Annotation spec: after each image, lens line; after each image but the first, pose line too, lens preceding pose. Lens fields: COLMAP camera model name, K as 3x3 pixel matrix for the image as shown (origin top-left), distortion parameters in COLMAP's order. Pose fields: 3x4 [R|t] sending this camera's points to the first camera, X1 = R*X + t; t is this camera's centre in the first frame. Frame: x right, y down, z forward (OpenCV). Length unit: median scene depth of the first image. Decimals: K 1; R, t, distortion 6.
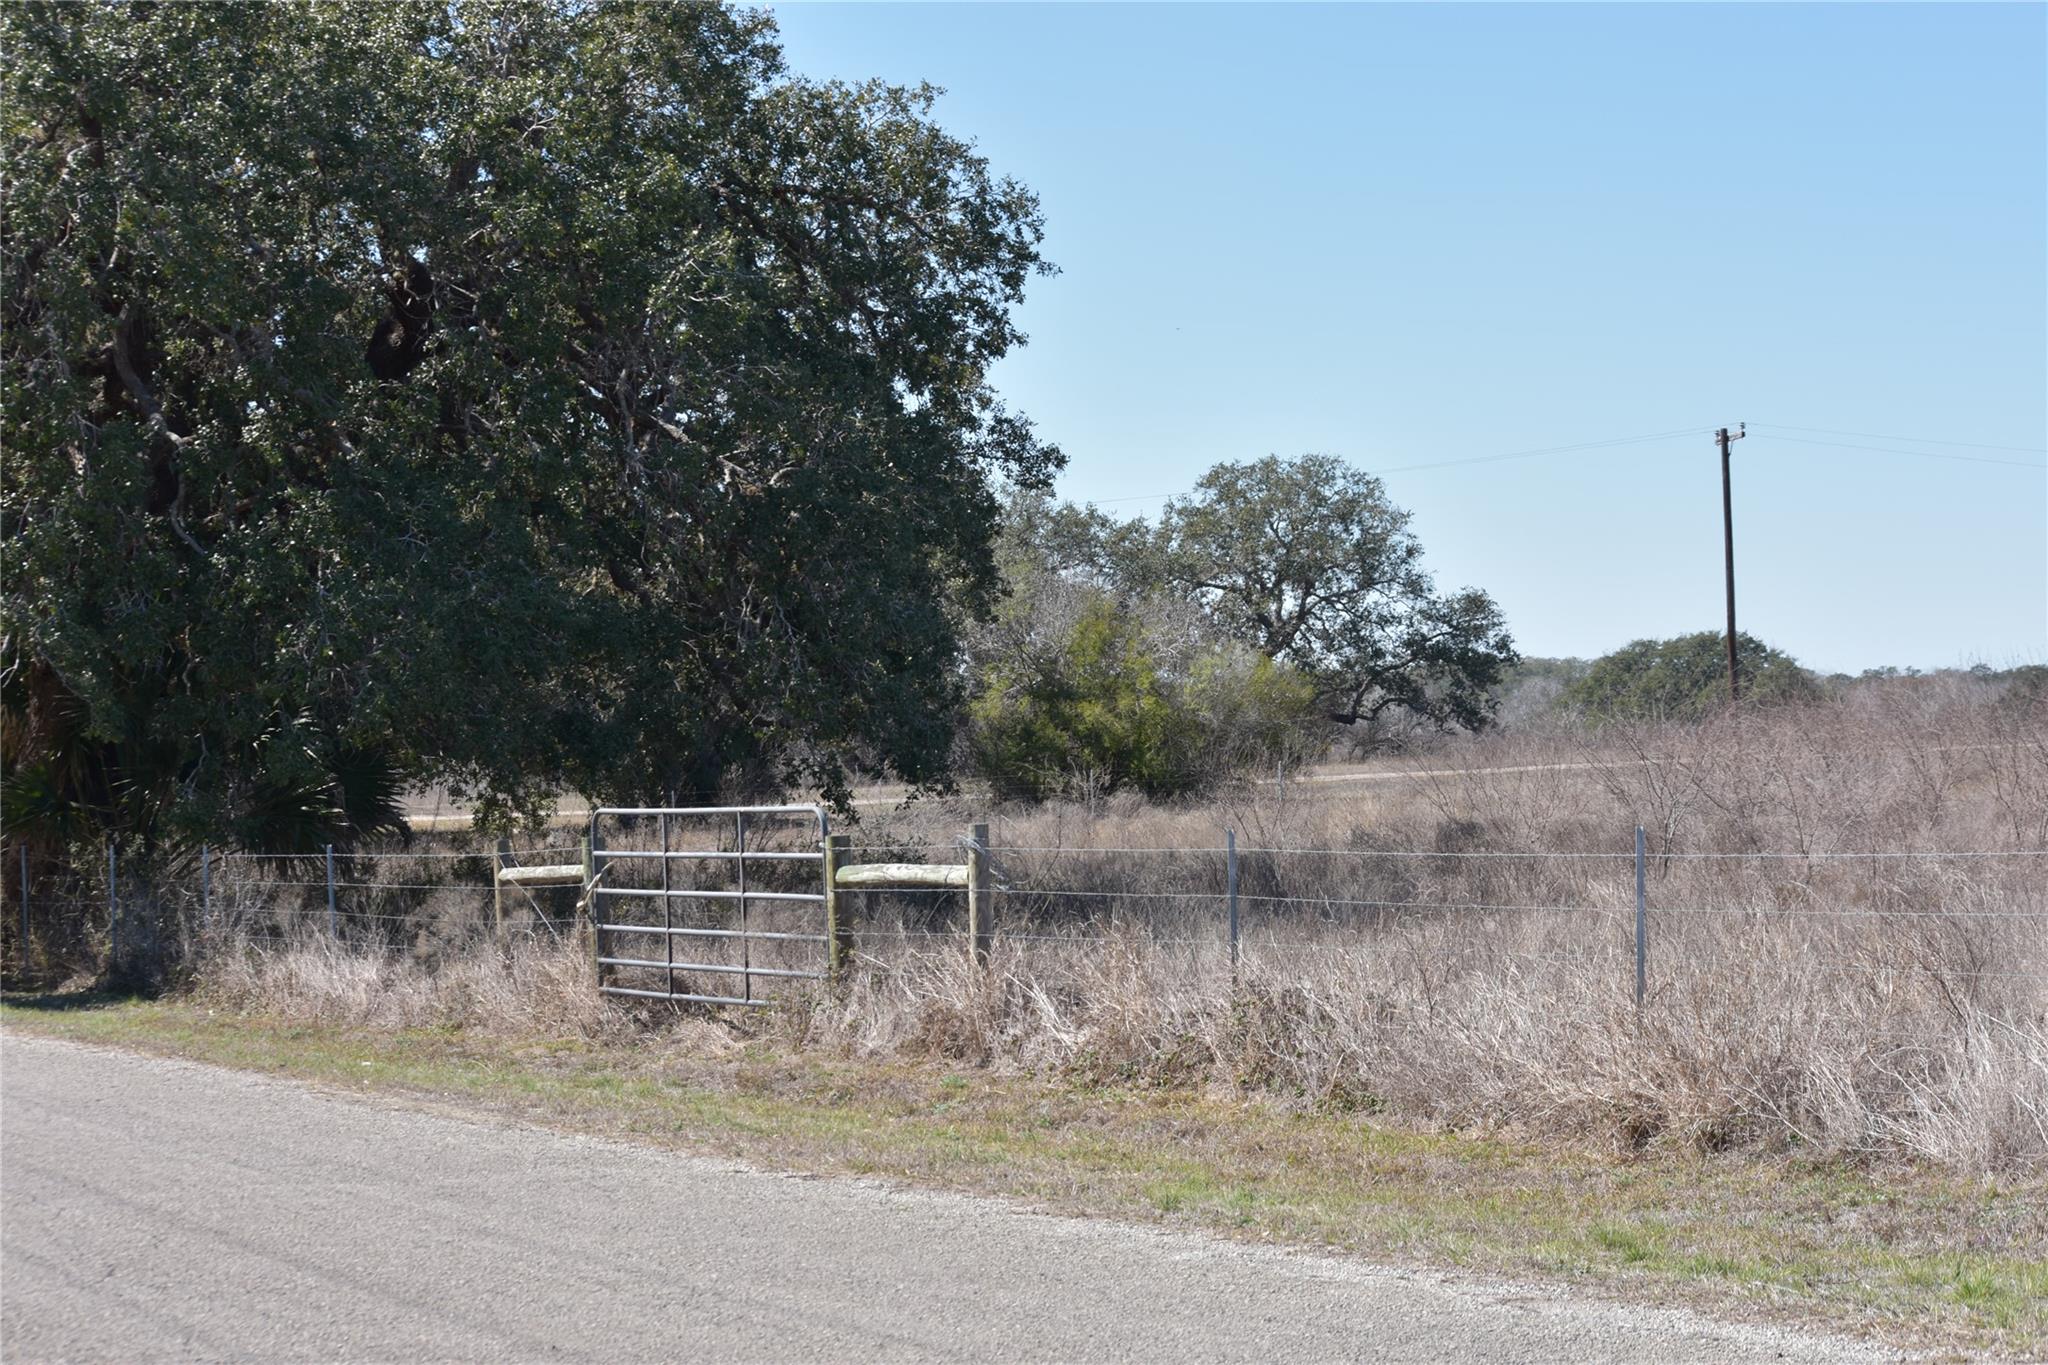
lens RADIAL K [[4654.5, 0, 1024.0], [0, 4654.5, 682.5], [0, 0, 1]] dist [-0.311345, -0.122255]
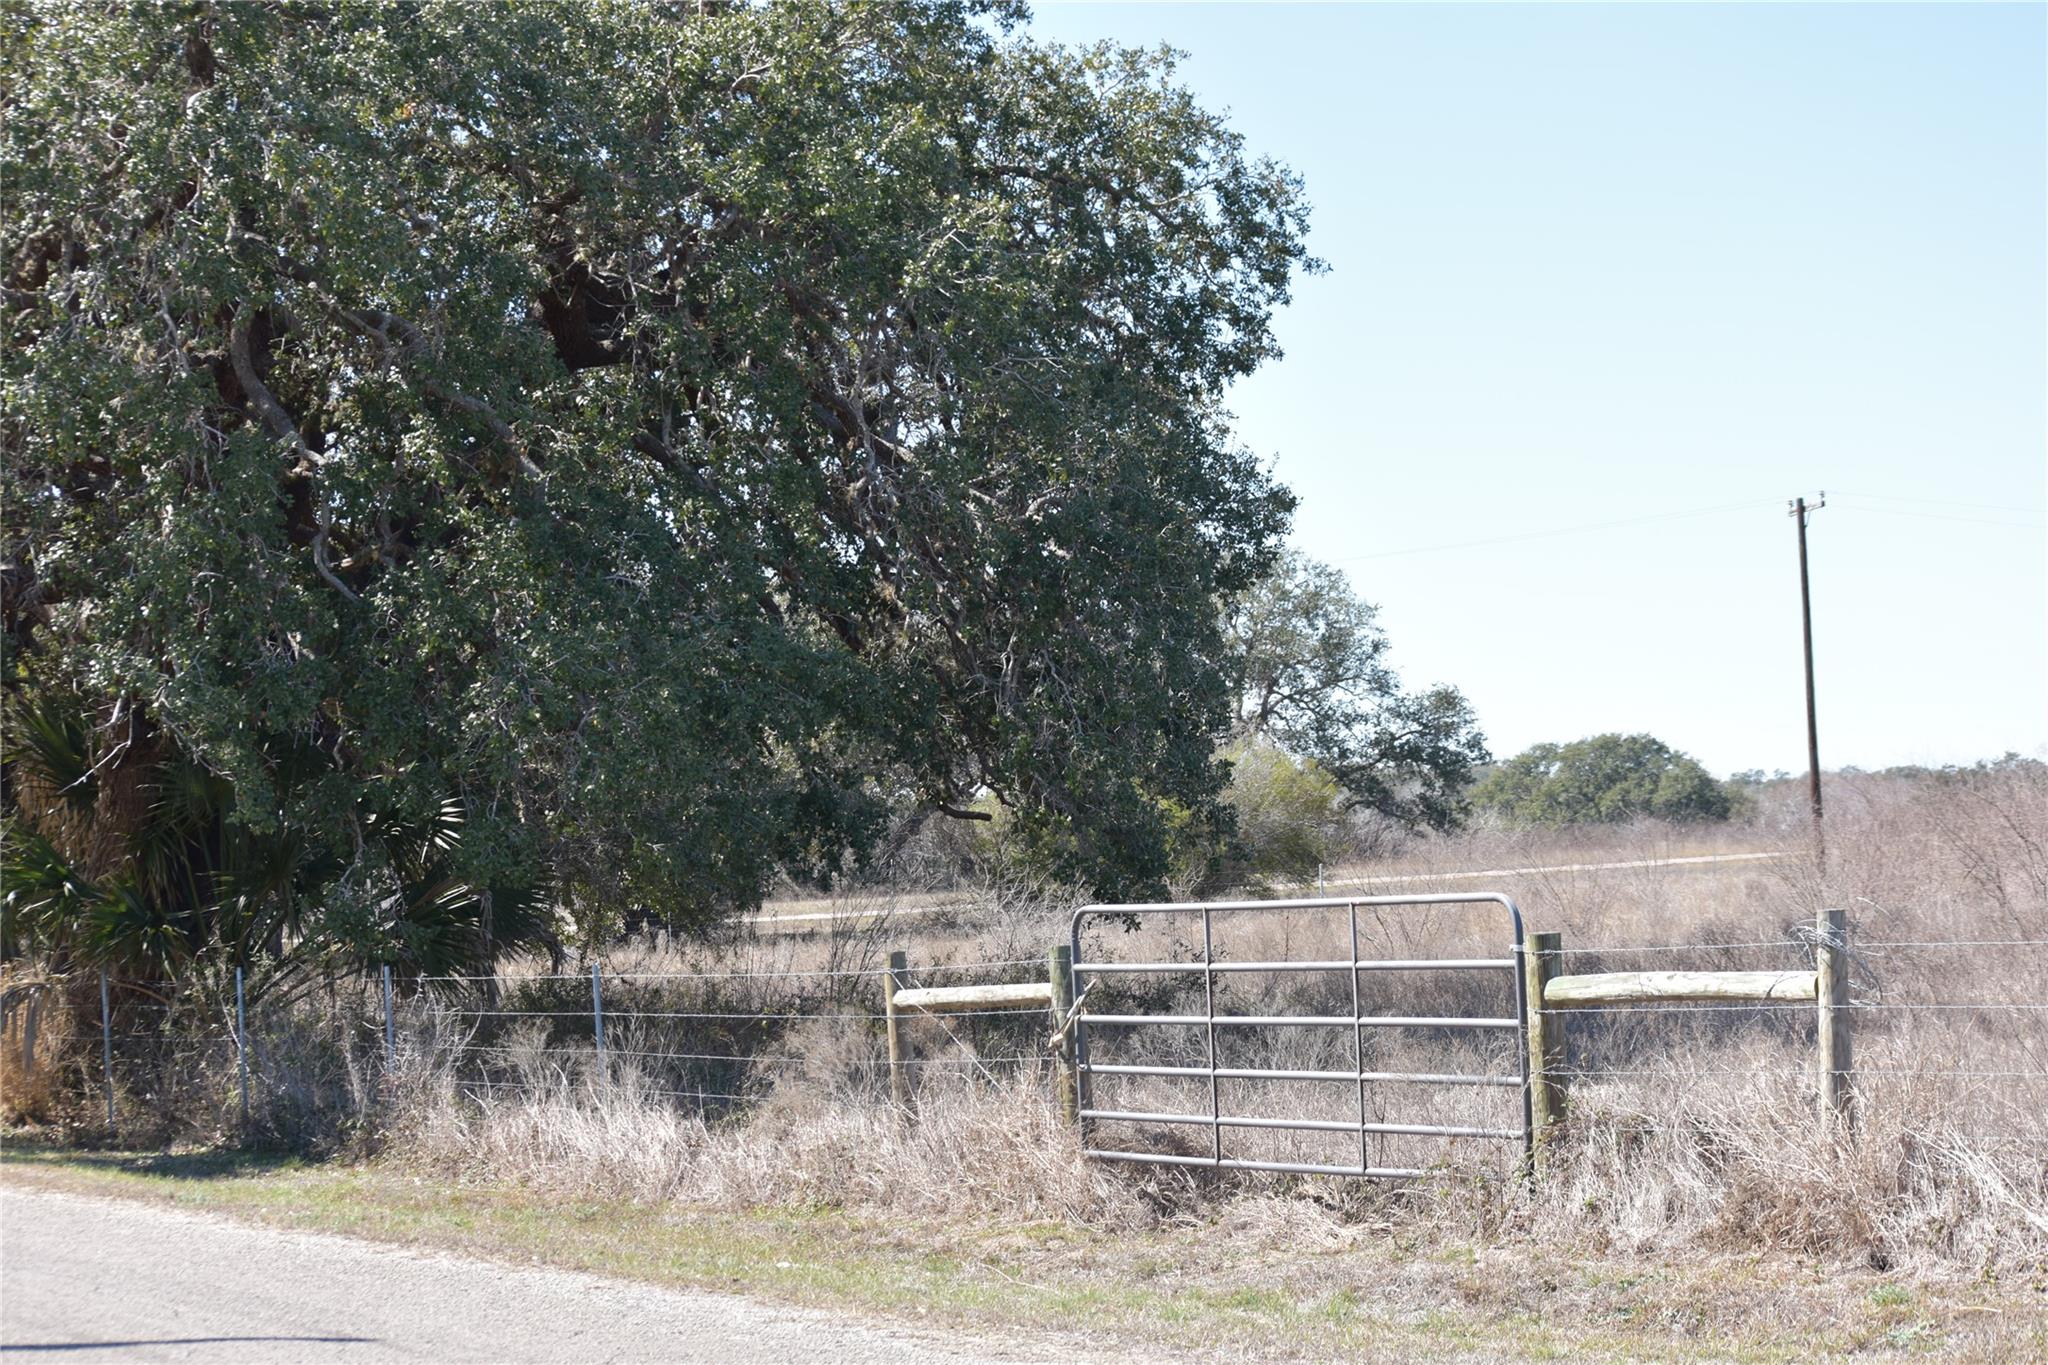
lens RADIAL K [[4654.5, 0, 1024.0], [0, 4654.5, 682.5], [0, 0, 1]] dist [-0.311345, -0.122255]
pose [[0.999316, -0.010951, 0.035315, -0.076402], [0.011824, 0.999627, -0.024623, 0.006115], [-0.035033, 0.025024, 0.999073, 0.164162]]
